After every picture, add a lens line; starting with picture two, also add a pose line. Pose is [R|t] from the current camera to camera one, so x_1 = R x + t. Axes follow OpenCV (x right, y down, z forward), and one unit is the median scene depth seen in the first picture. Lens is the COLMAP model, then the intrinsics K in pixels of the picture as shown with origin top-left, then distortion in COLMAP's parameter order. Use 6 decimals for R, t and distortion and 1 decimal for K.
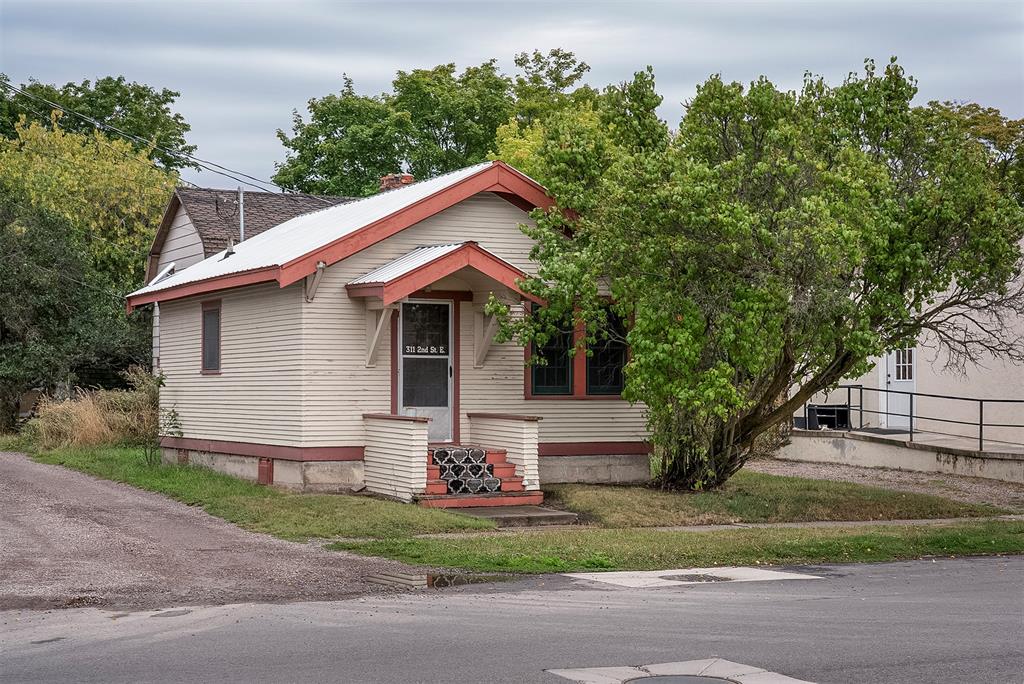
lens RADIAL K [[1791.6, 0, 511.8], [0, 1791.6, 346.9], [0, 0, 1]] dist [0.026944, 0.000000]
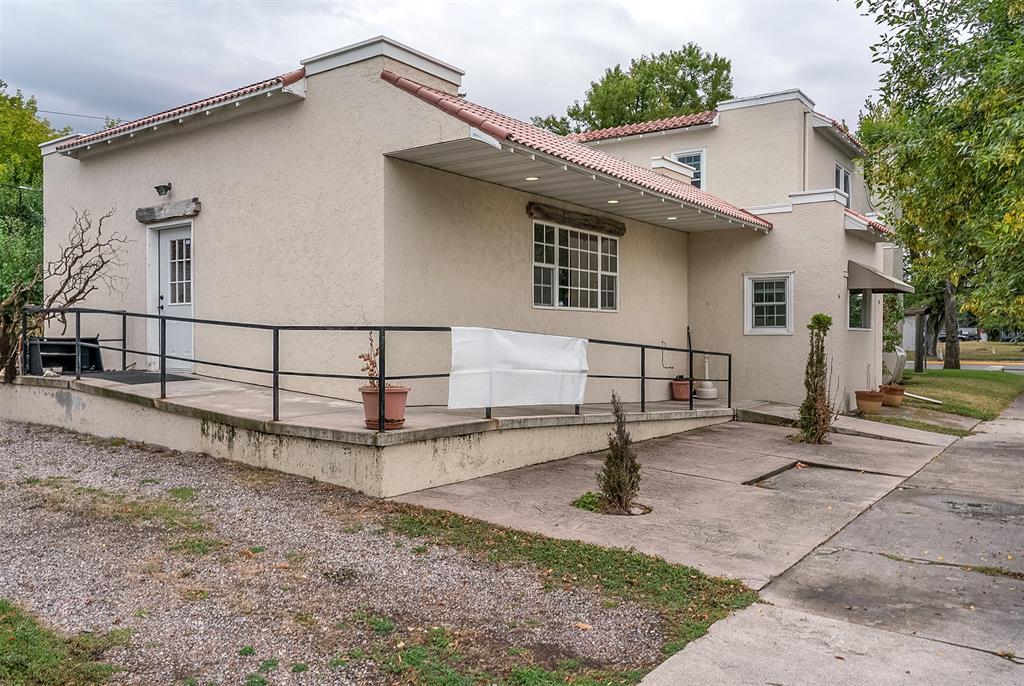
lens RADIAL K [[781.9, 0, 510.3], [0, 781.9, 346.6], [0, 0, 1]] dist [-0.005696, -0.000355]
pose [[0.873053, -0.001566, 0.487622, 0.170430], [-0.016815, 0.999303, 0.033315, 0.021696], [-0.487335, -0.037285, 0.872419, 0.622795]]
